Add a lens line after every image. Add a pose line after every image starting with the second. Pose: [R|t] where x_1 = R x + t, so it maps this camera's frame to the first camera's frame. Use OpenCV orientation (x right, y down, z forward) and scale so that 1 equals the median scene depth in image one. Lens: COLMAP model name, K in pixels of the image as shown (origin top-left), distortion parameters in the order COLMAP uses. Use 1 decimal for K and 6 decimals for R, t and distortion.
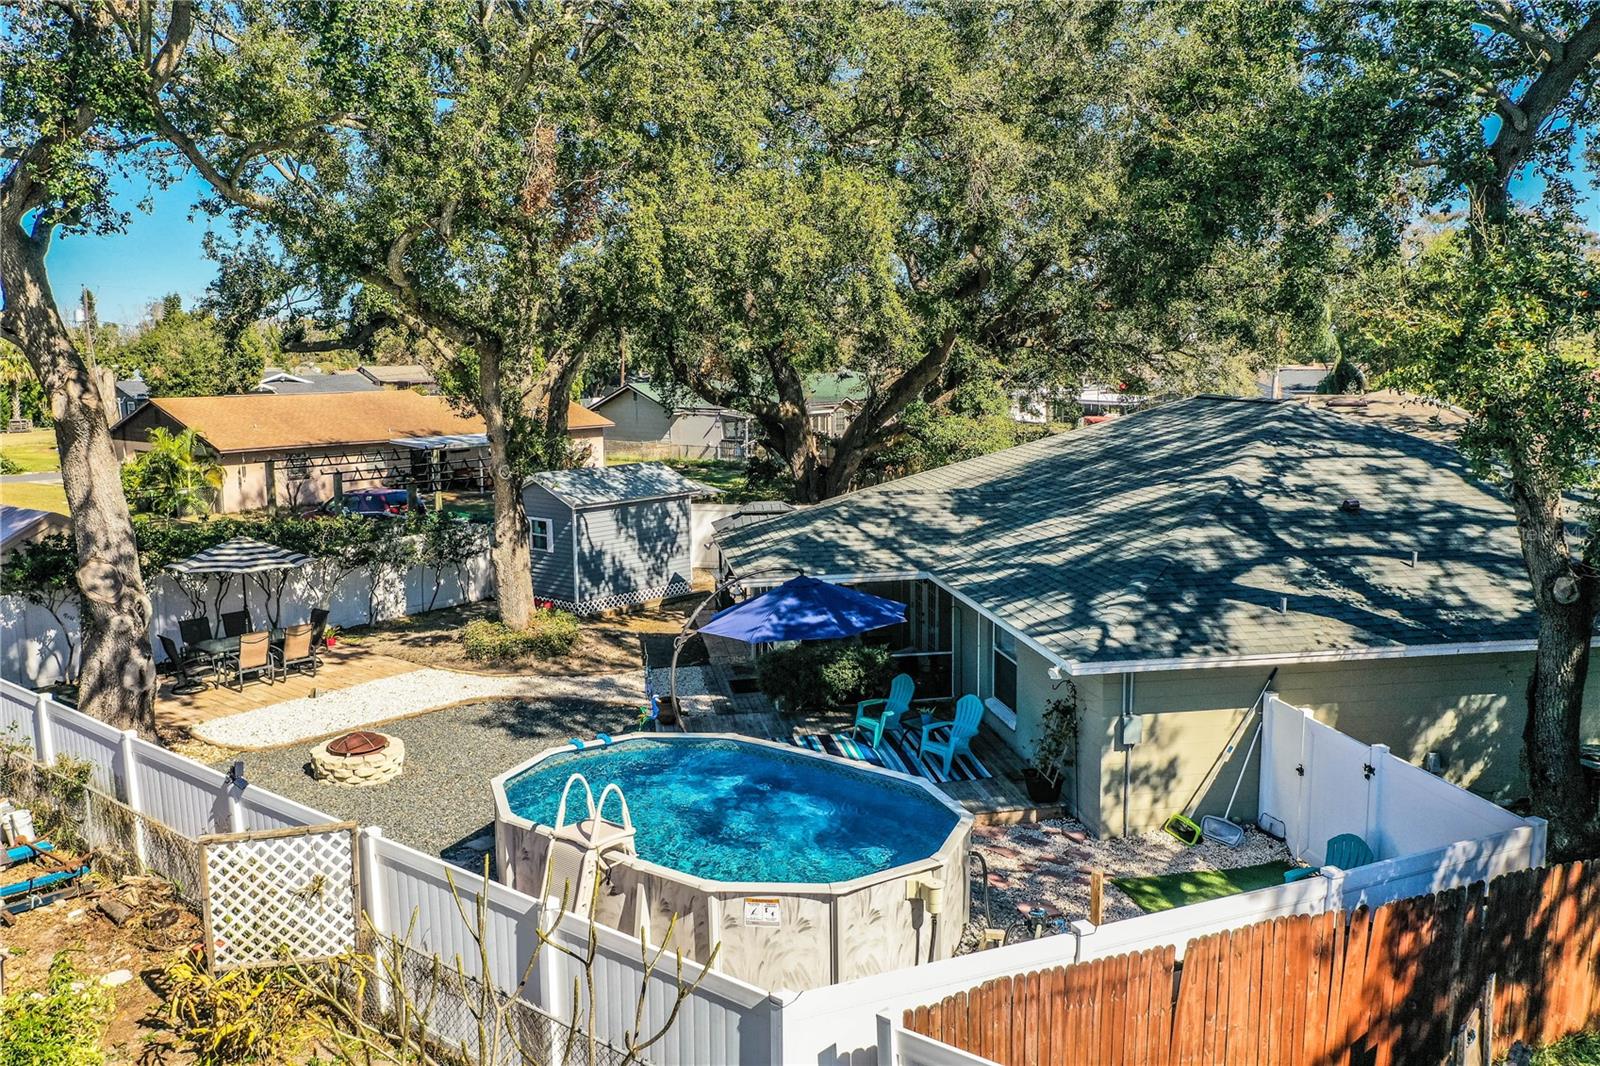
lens RADIAL K [[1259.1, 0, 789.3], [0, 1259.1, 523.9], [0, 0, 1]] dist [0.004955, -0.003883]
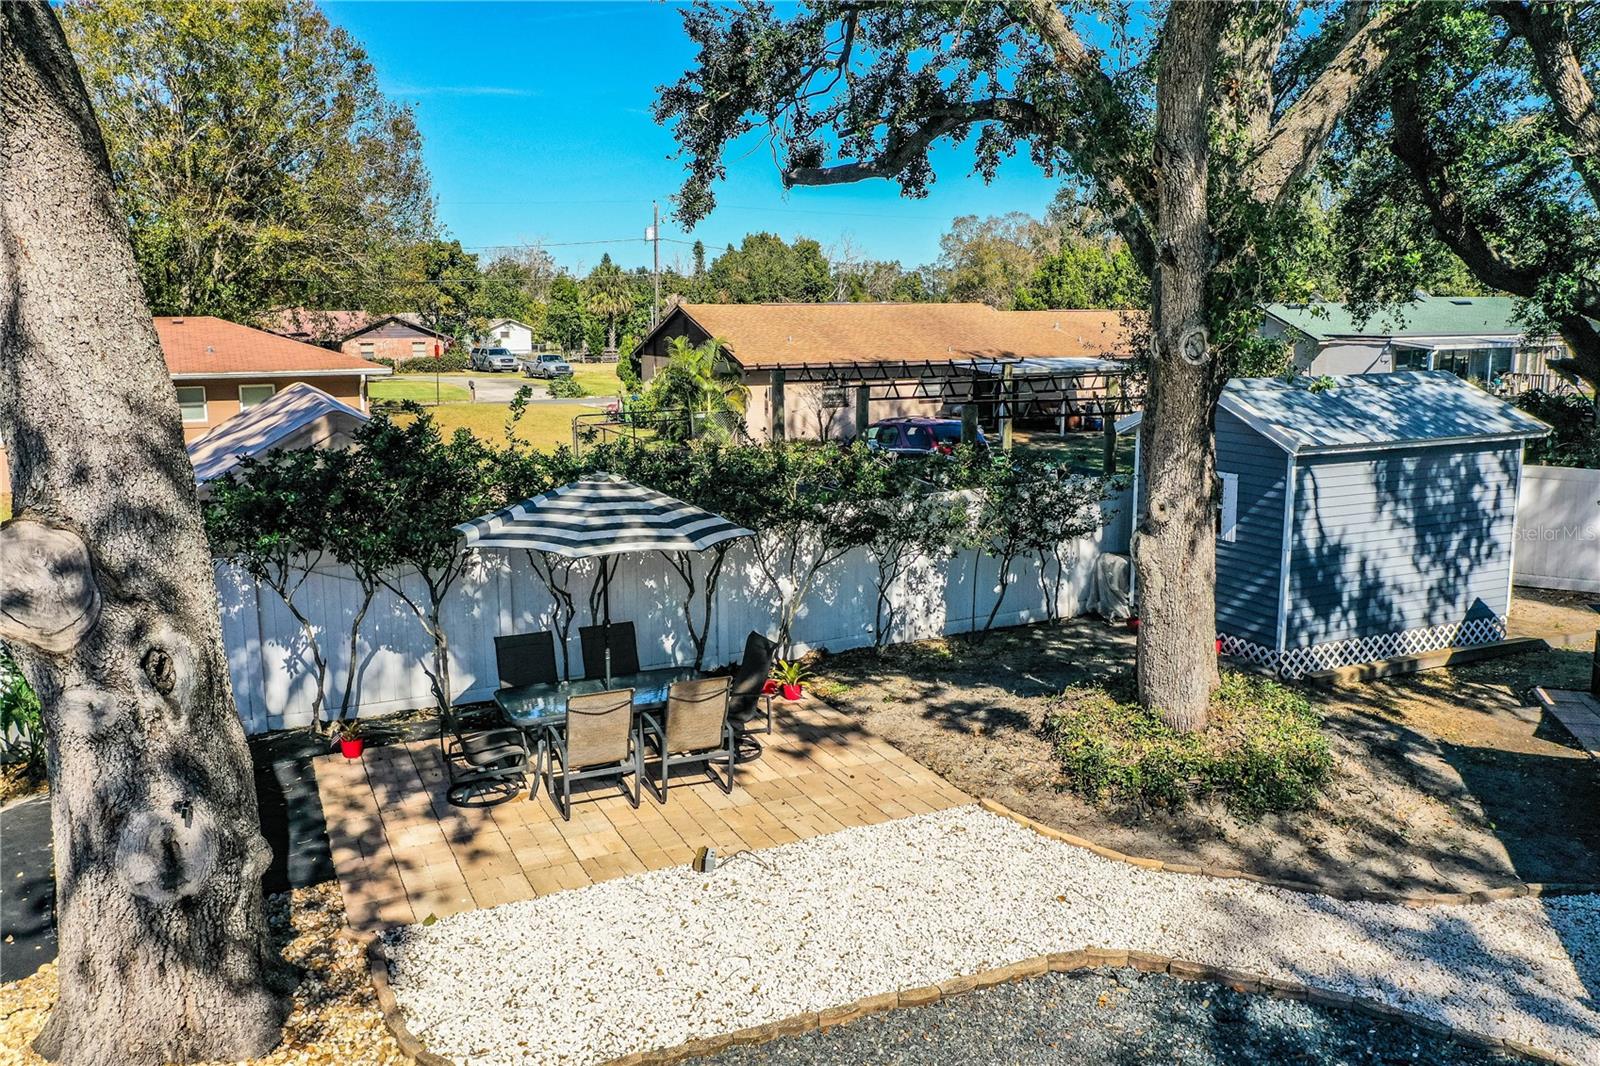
lens RADIAL K [[1259.1, 0, 795.2], [0, 1259.1, 524.3], [0, 0, 1]] dist [0.004955, -0.003883]
pose [[0.906786, 0.072986, -0.415224, -0.141161], [-0.057791, 0.997122, 0.049061, 0.001555], [0.417610, -0.020492, 0.908395, 0.484174]]
